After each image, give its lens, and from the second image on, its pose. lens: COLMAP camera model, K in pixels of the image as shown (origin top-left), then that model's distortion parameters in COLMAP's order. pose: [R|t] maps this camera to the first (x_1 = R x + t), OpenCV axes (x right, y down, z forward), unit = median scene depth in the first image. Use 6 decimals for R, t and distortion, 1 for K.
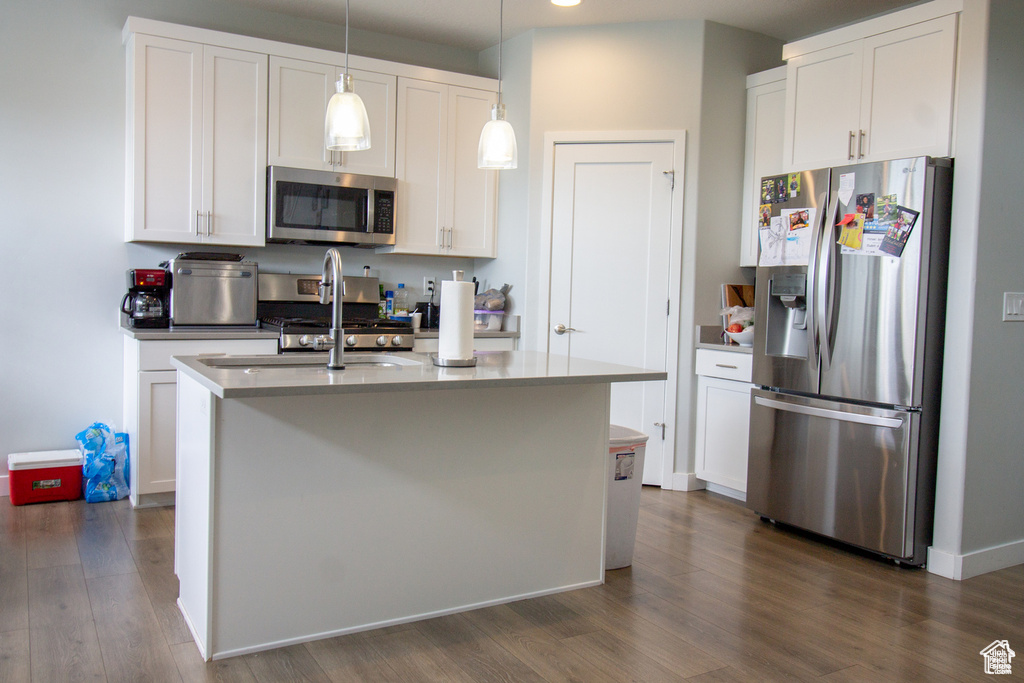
lens RADIAL K [[830.1, 0, 513.2], [0, 830.1, 329.2], [0, 0, 1]] dist [0.002758, 0.003474]
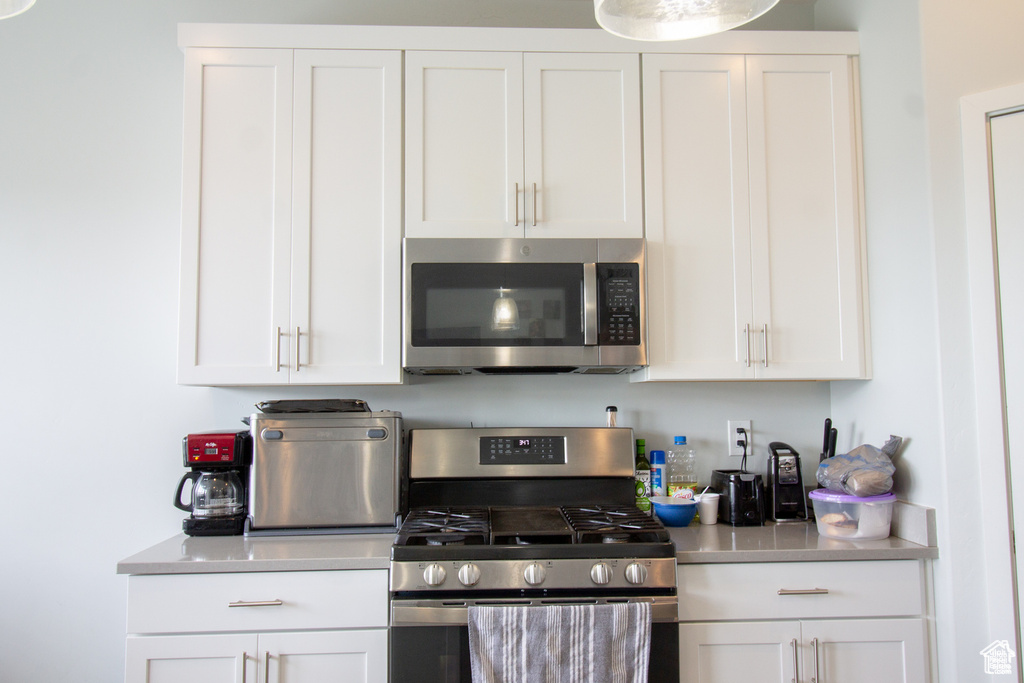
lens RADIAL K [[830.1, 0, 513.2], [0, 830.1, 329.2], [0, 0, 1]] dist [0.002758, 0.003474]
pose [[0.886265, -0.074861, -0.457088, 0.020230], [0.012634, 0.990392, -0.137708, -0.054969], [0.463005, 0.116271, 0.878696, 0.514068]]
